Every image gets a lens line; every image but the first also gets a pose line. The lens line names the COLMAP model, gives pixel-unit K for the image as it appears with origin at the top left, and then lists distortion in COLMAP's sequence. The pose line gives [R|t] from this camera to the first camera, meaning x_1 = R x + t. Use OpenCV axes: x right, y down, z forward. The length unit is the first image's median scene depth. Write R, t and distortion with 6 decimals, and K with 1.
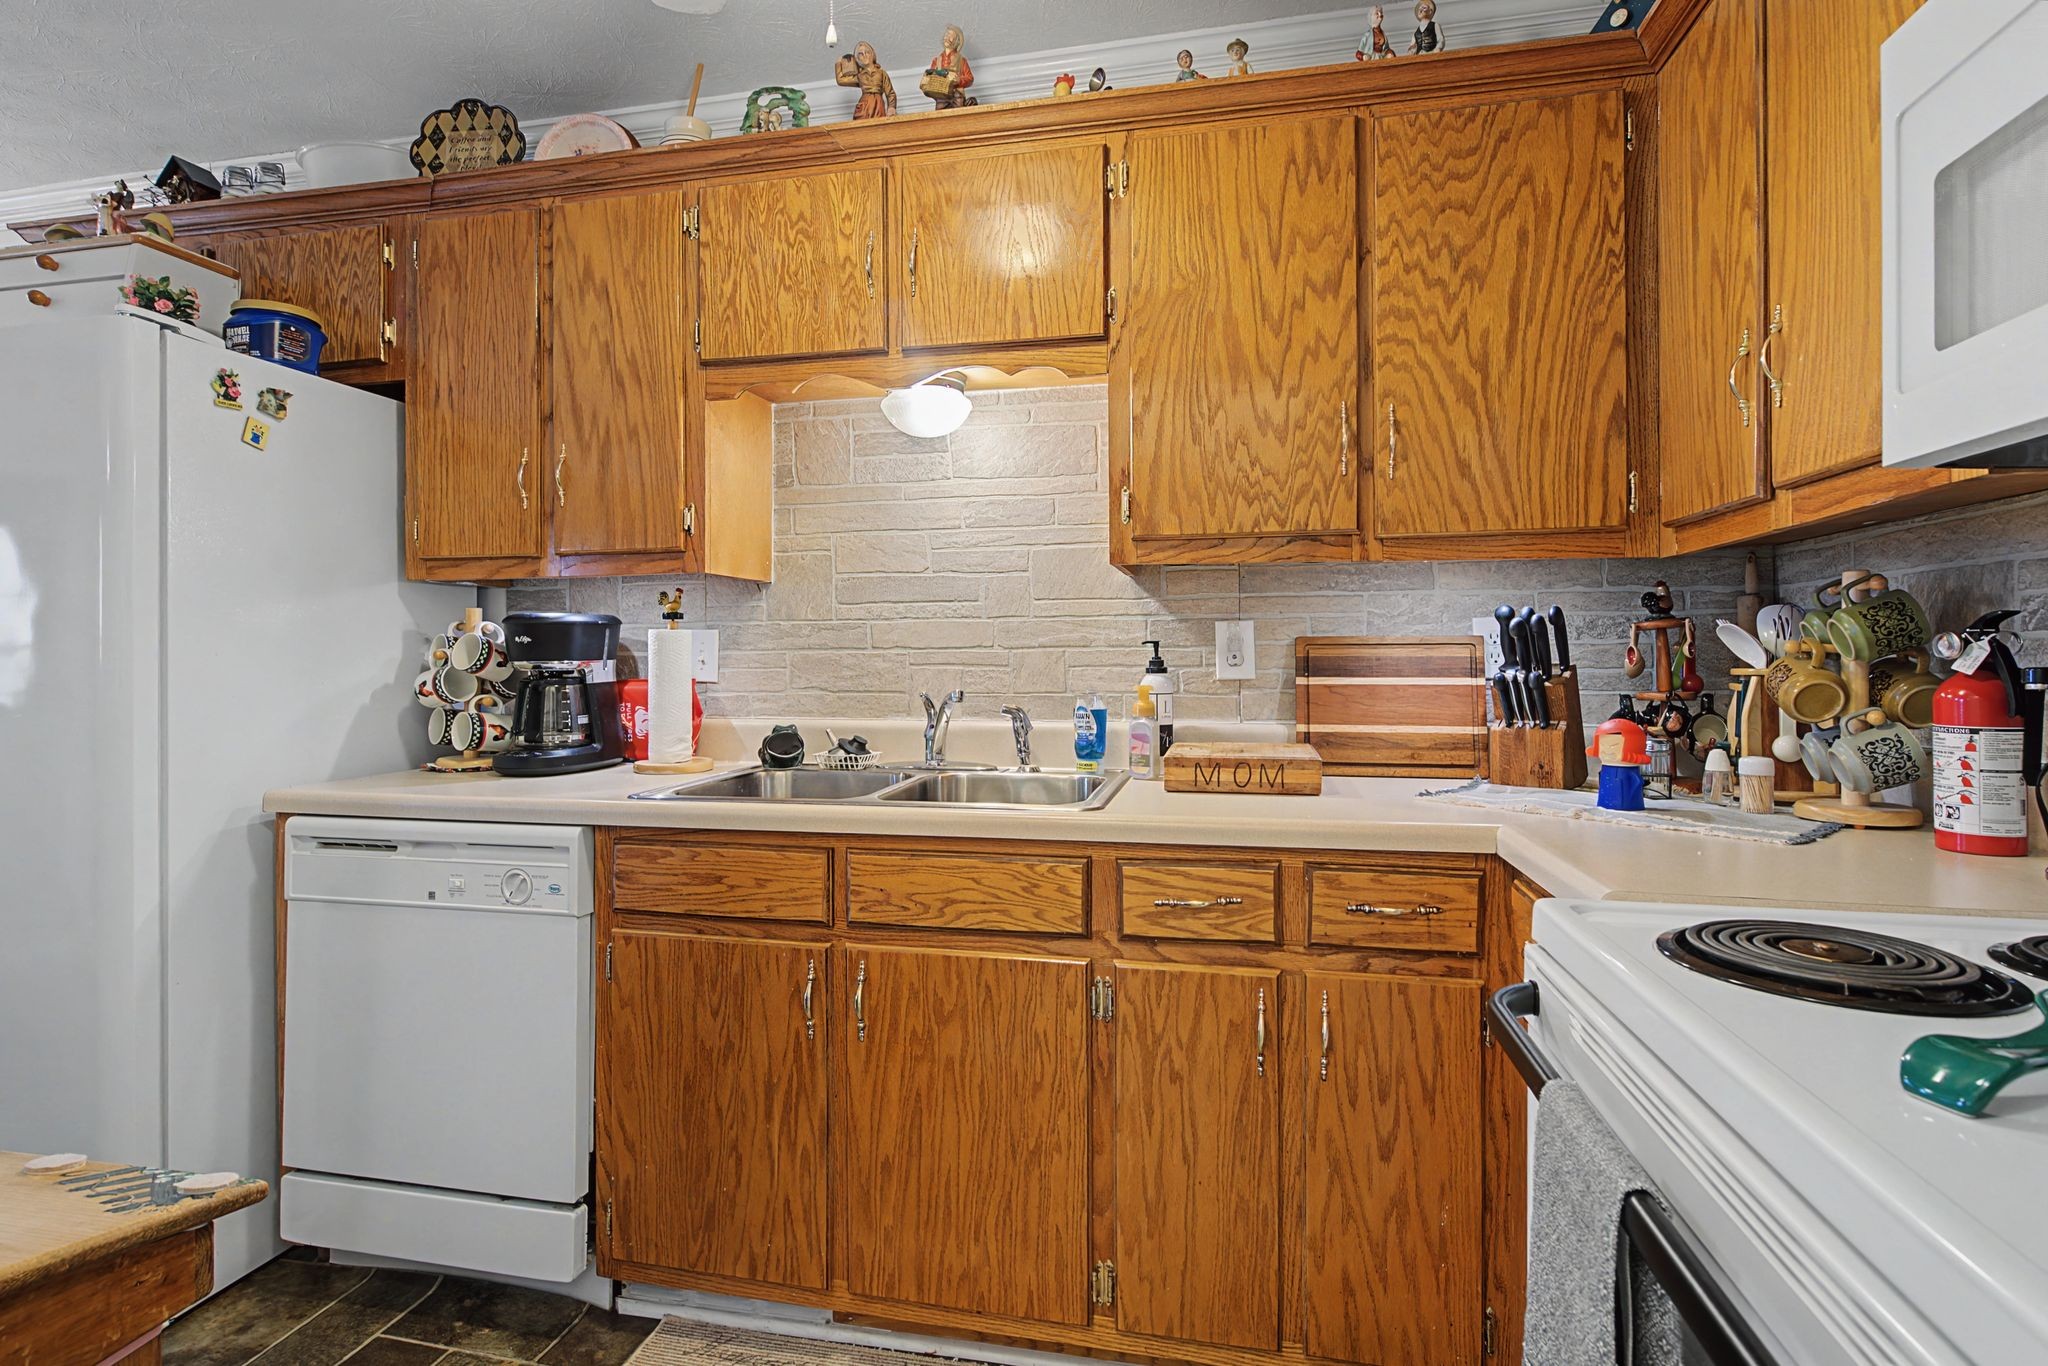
lens RADIAL K [[1006.0, 0, 1017.0], [0, 1006.0, 653.8], [0, 0, 1]] dist [0.001625, 0.000861]
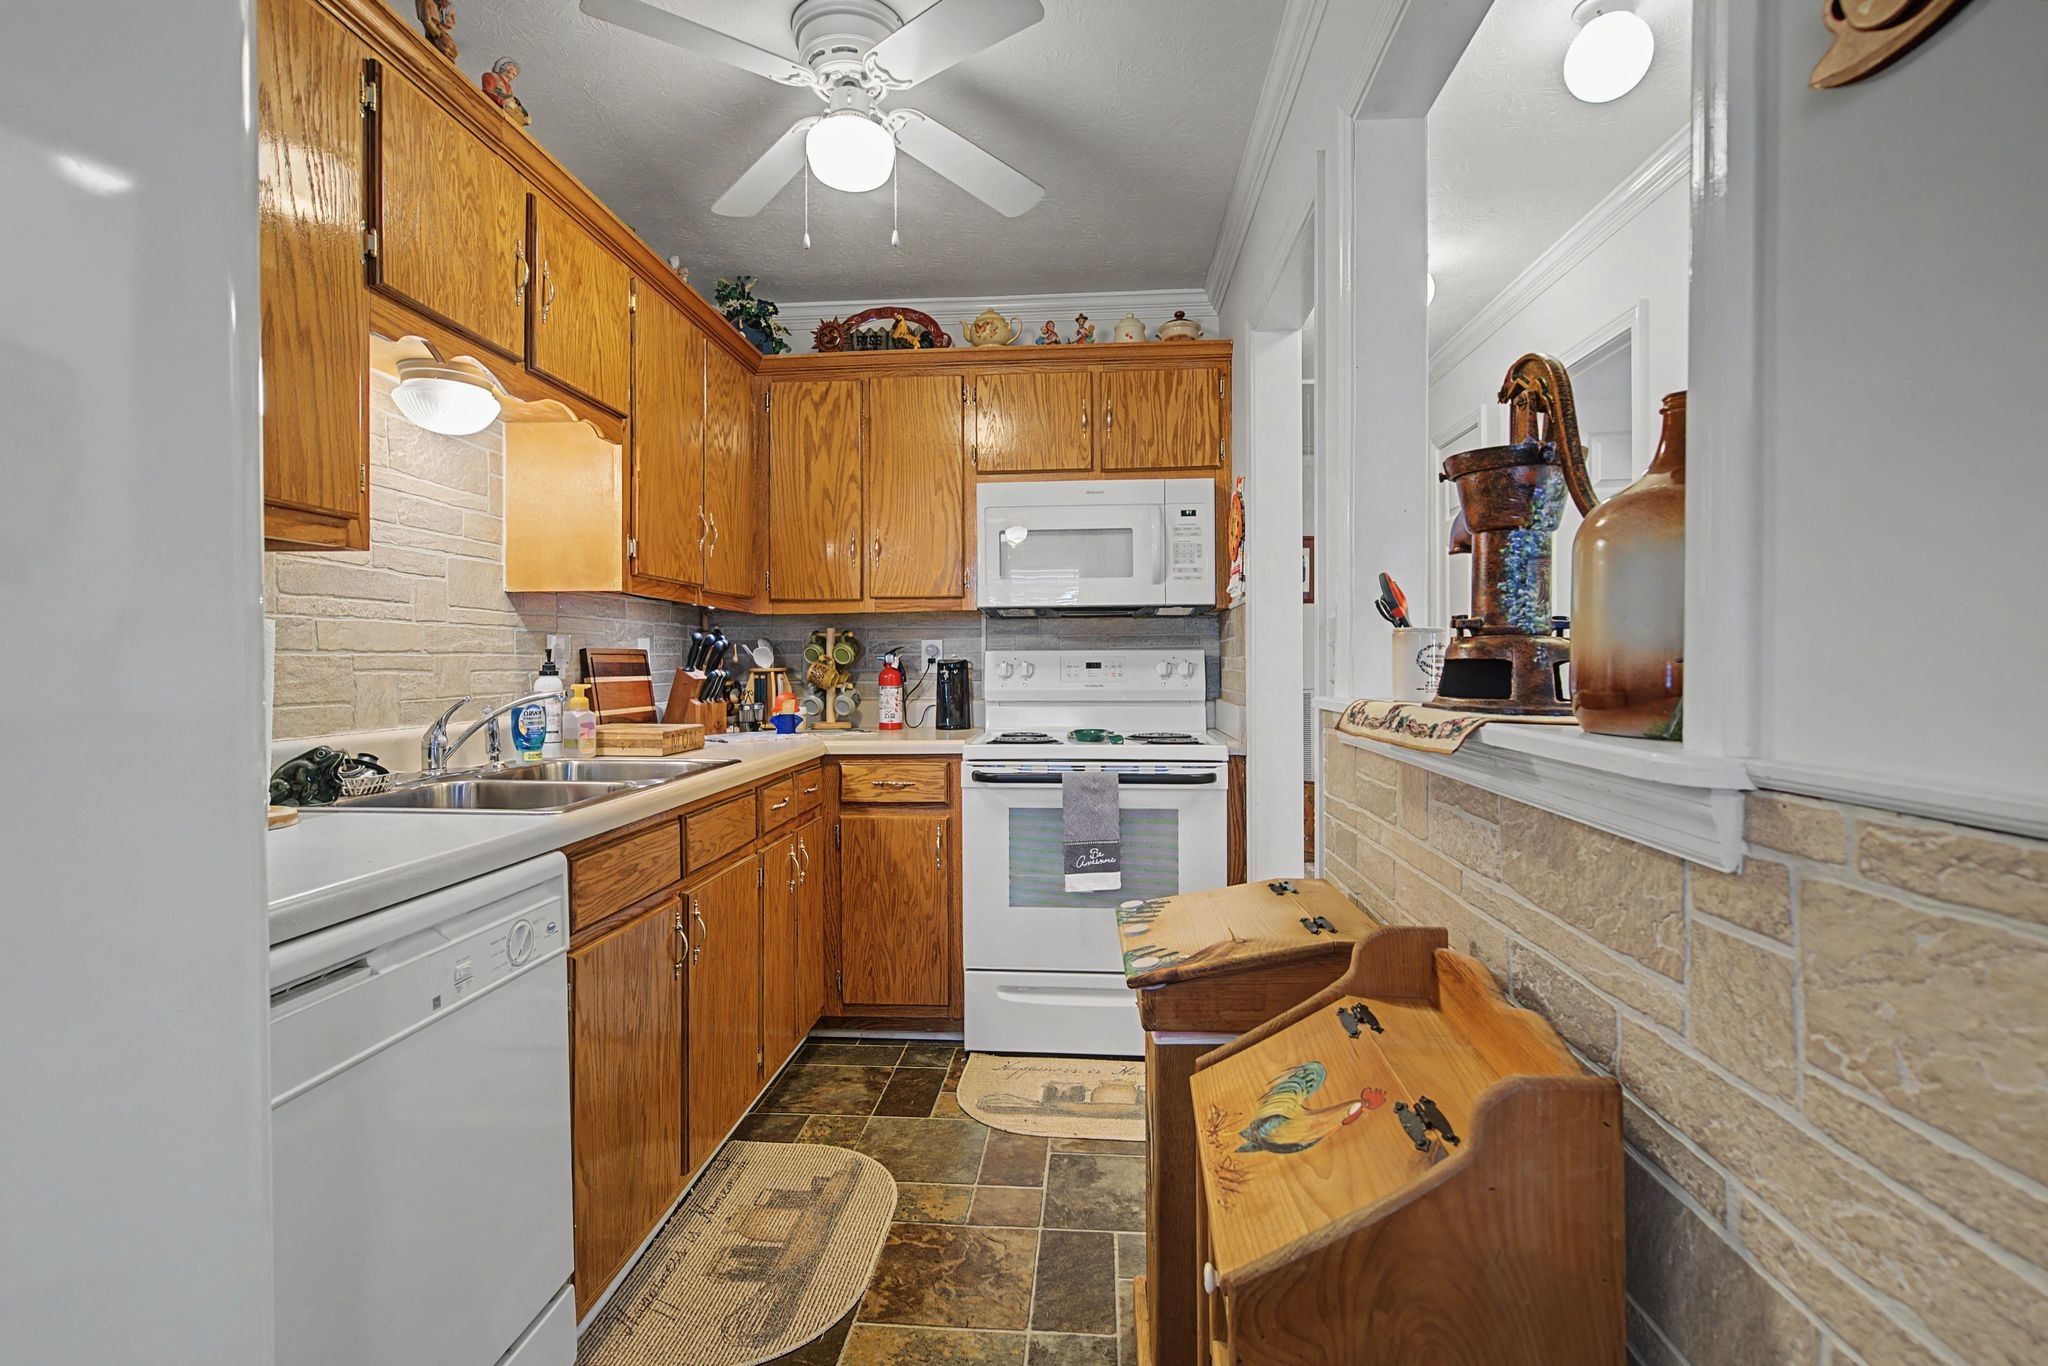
lens RADIAL K [[1006.0, 0, 1017.0], [0, 1006.0, 653.8], [0, 0, 1]] dist [0.001625, 0.000861]
pose [[-0.145290, 0.014055, 0.989289, -1.144480], [0.003411, 0.999900, -0.013704, 0.011434], [-0.989383, 0.001383, -0.145324, 0.613174]]
